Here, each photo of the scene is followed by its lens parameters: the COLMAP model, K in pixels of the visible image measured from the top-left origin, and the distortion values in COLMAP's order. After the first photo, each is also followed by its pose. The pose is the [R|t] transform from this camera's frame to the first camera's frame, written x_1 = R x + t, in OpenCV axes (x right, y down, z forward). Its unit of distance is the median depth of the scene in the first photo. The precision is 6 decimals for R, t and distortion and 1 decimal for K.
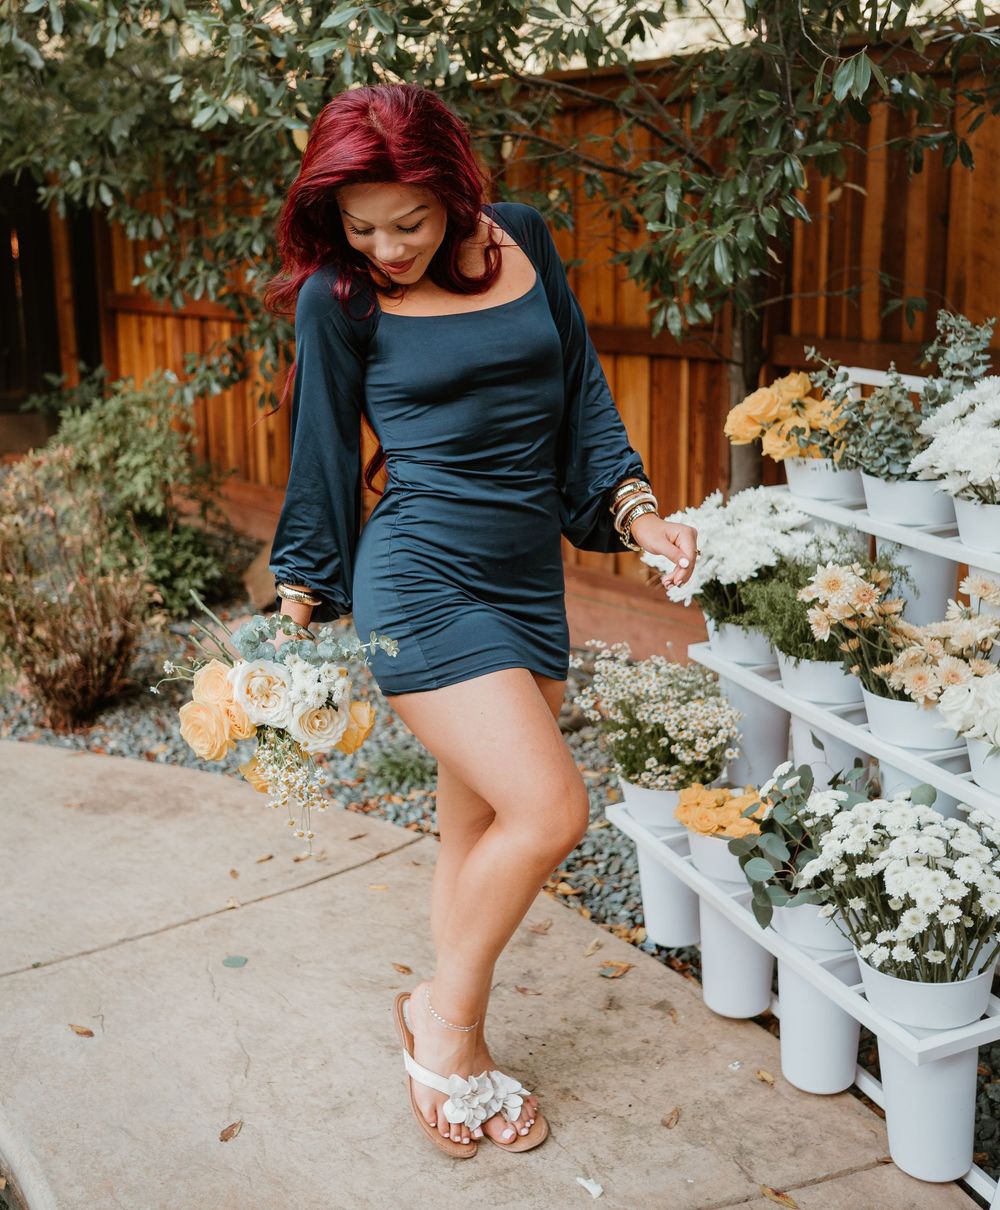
lens RADIAL K [[1770.3, 0, 499.6], [0, 1770.3, 604.5], [0, 0, 1]] dist [0.150505, 0.000000]
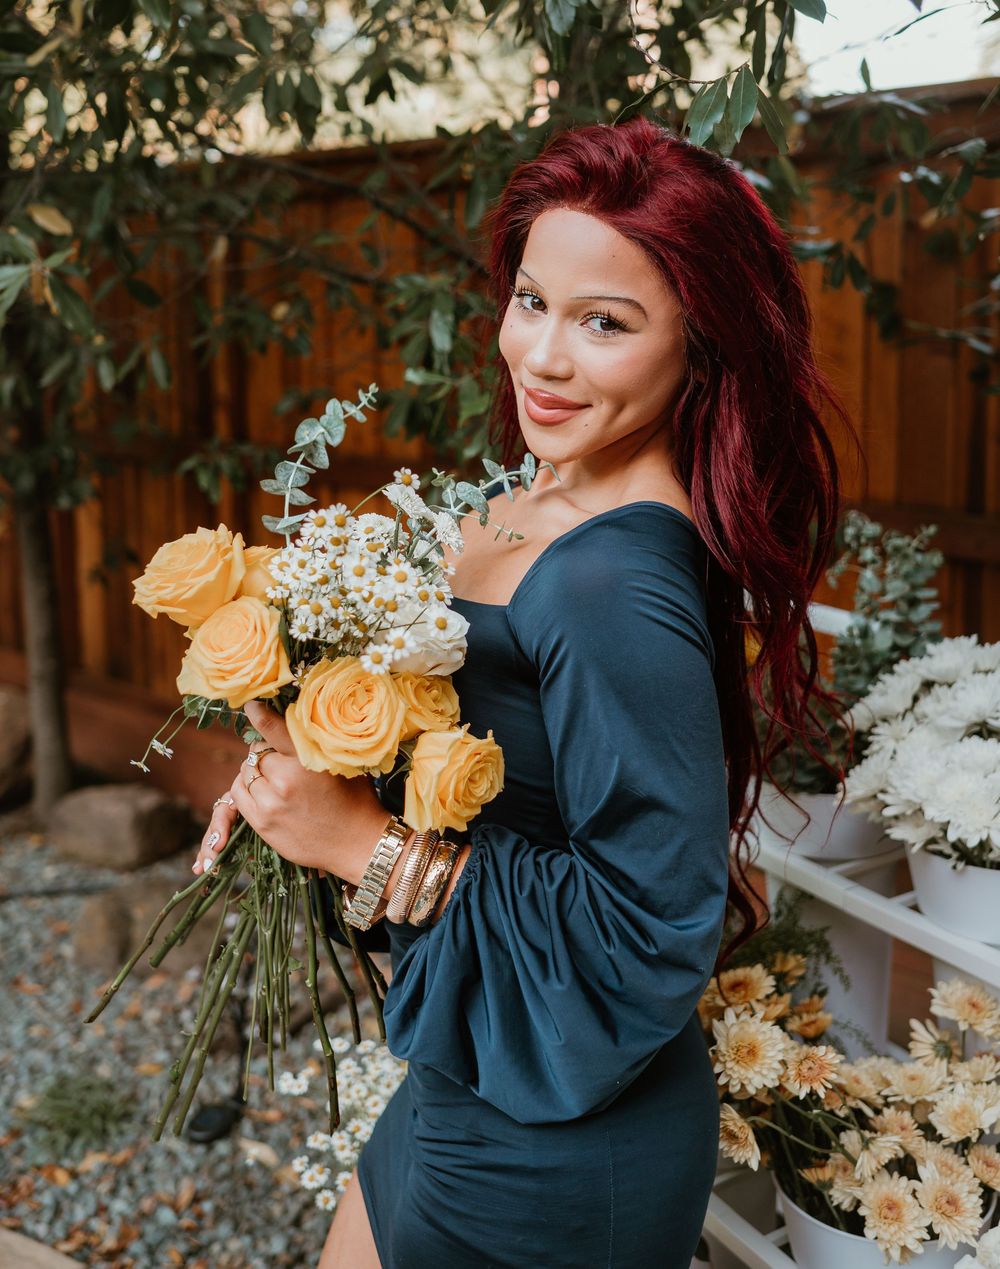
lens RADIAL K [[1725.5, 0, 500.4], [0, 1725.5, 634.3], [0, 0, 1]] dist [0.053003, 0.000000]
pose [[0.992224, -0.014750, 0.123589, 0.036425], [0.017410, 0.999639, -0.020475, -0.098777], [-0.123243, 0.022467, 0.992122, 0.353512]]
